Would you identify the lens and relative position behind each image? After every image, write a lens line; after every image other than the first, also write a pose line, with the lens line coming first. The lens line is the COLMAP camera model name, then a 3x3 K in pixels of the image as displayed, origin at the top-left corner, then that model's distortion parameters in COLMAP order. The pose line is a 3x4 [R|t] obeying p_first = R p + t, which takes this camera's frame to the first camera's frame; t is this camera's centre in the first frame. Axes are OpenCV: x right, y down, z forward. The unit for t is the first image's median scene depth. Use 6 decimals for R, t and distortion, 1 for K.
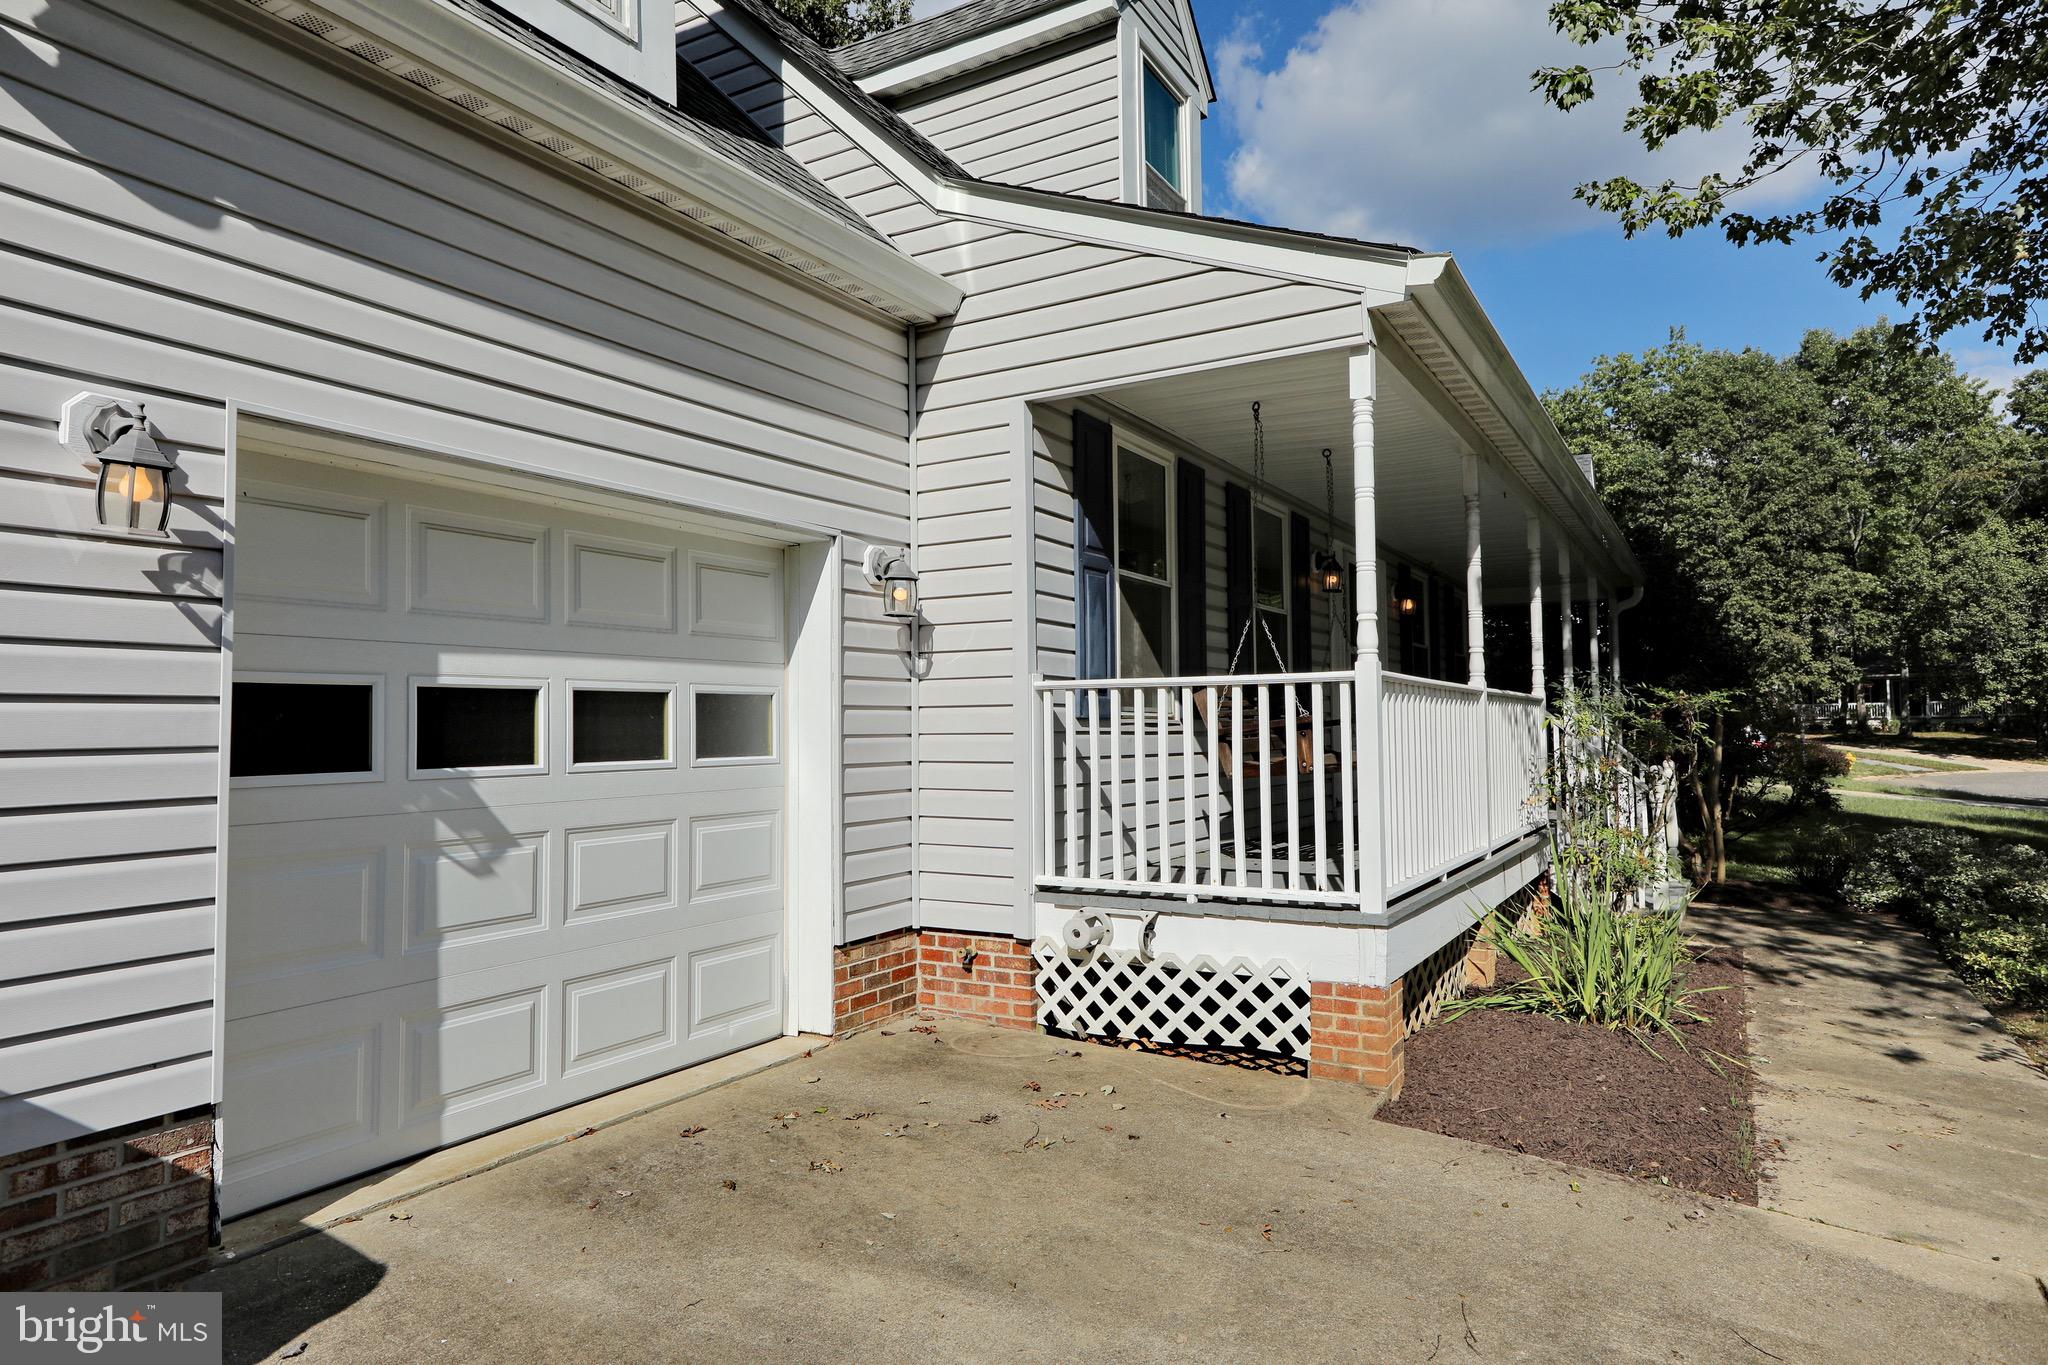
lens RADIAL K [[1228.5, 0, 1034.9], [0, 1228.5, 681.2], [0, 0, 1]] dist [0.003836, 0.001817]
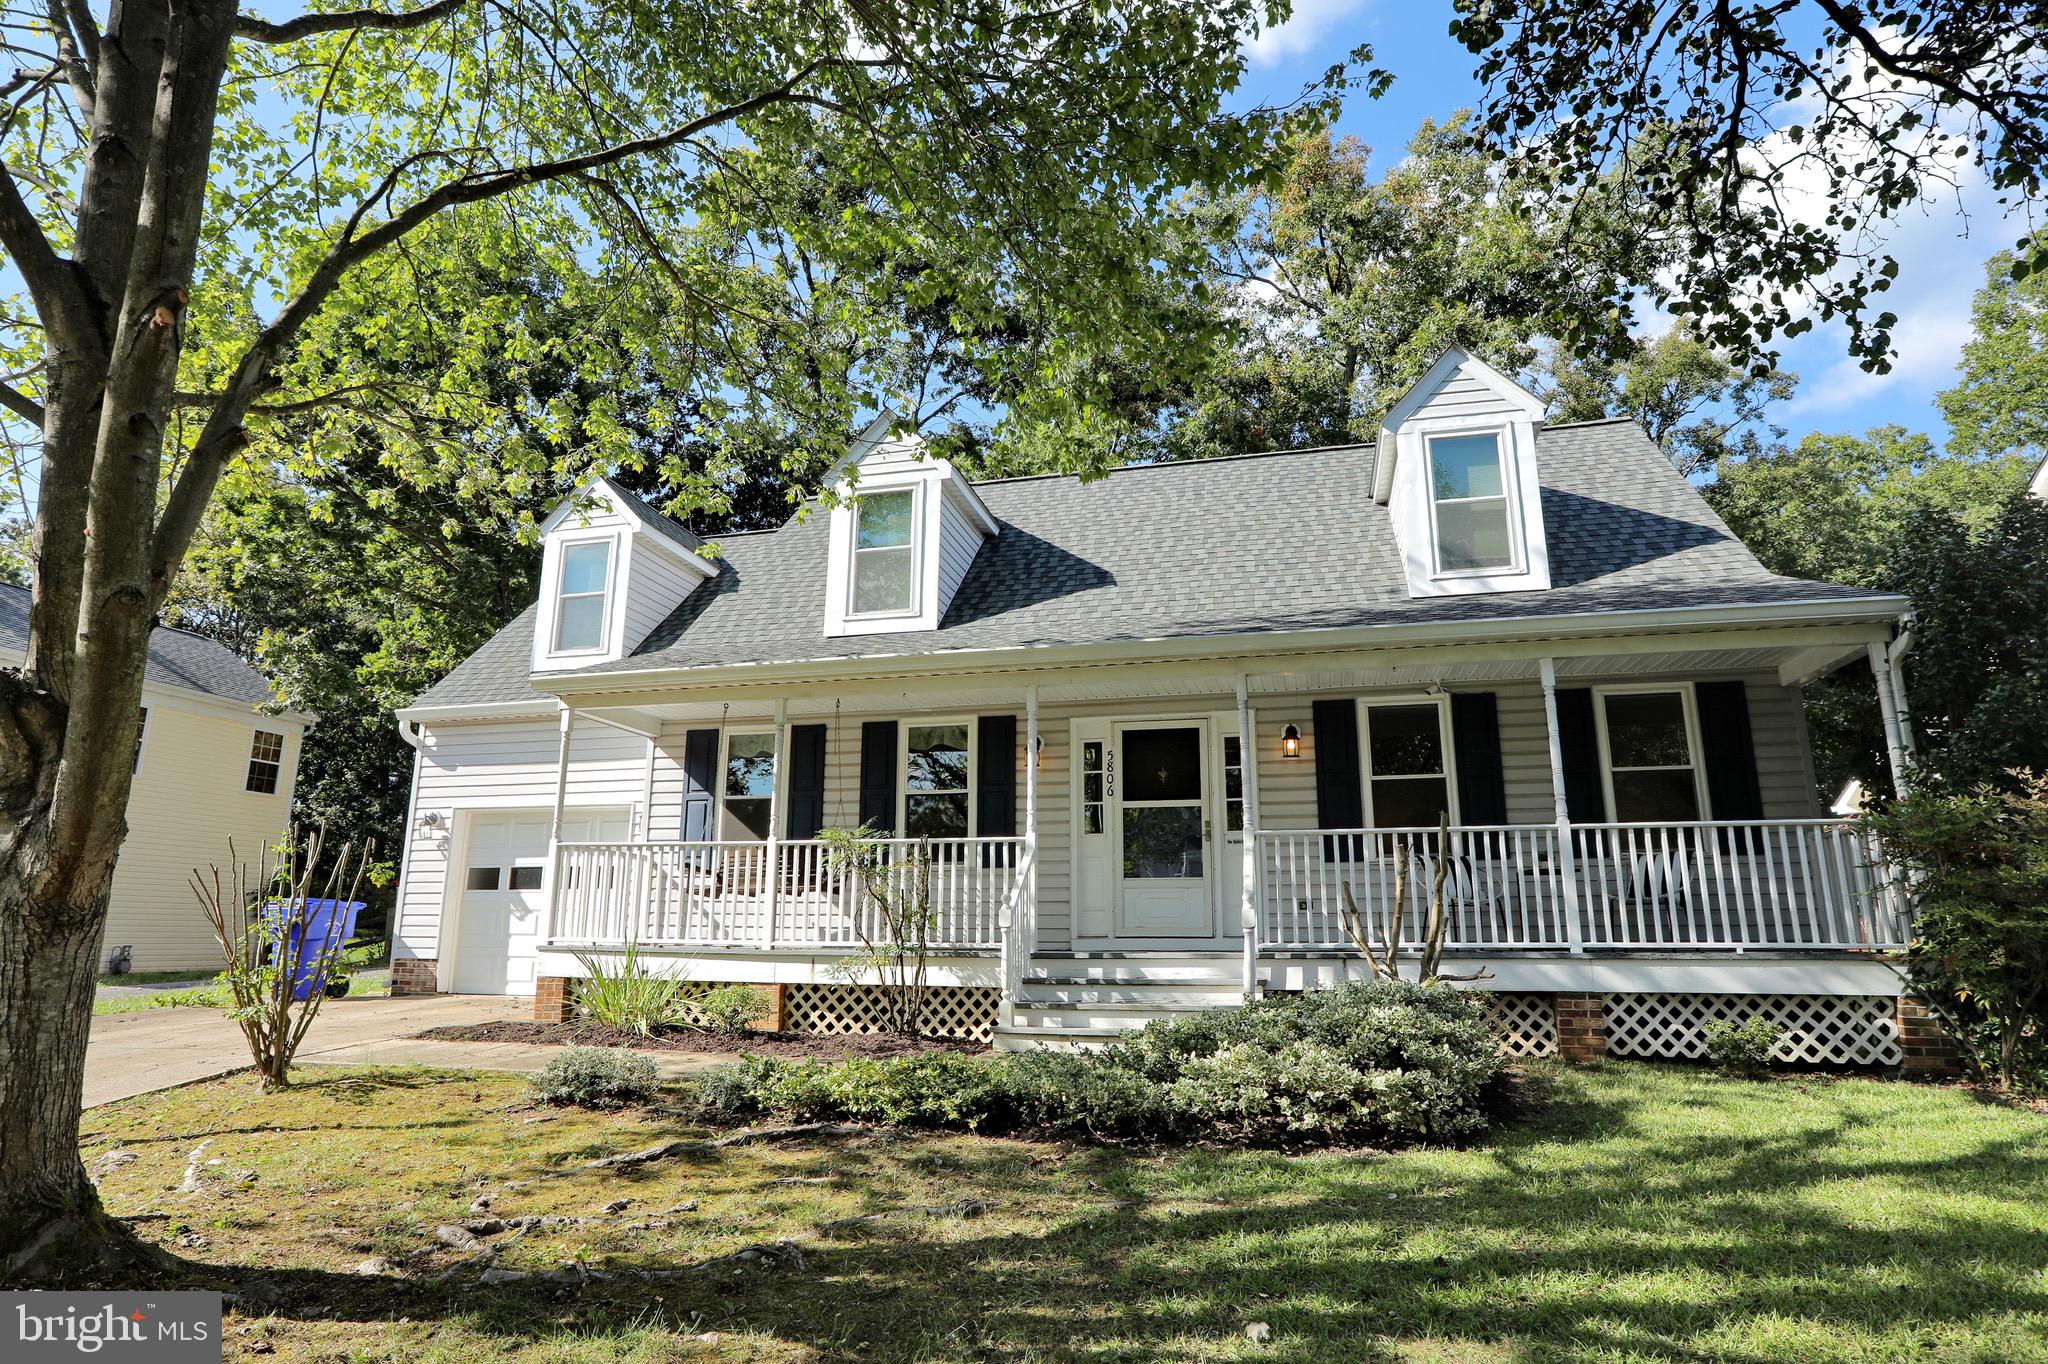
lens RADIAL K [[1116.4, 0, 1021.6], [0, 1116.4, 675.1], [0, 0, 1]] dist [-0.052785, 0.031884]
pose [[0.273554, -0.209827, -0.938691, 2.869157], [0.029317, 0.977281, -0.209909, 0.163438], [0.961410, 0.029902, 0.273491, 1.386594]]
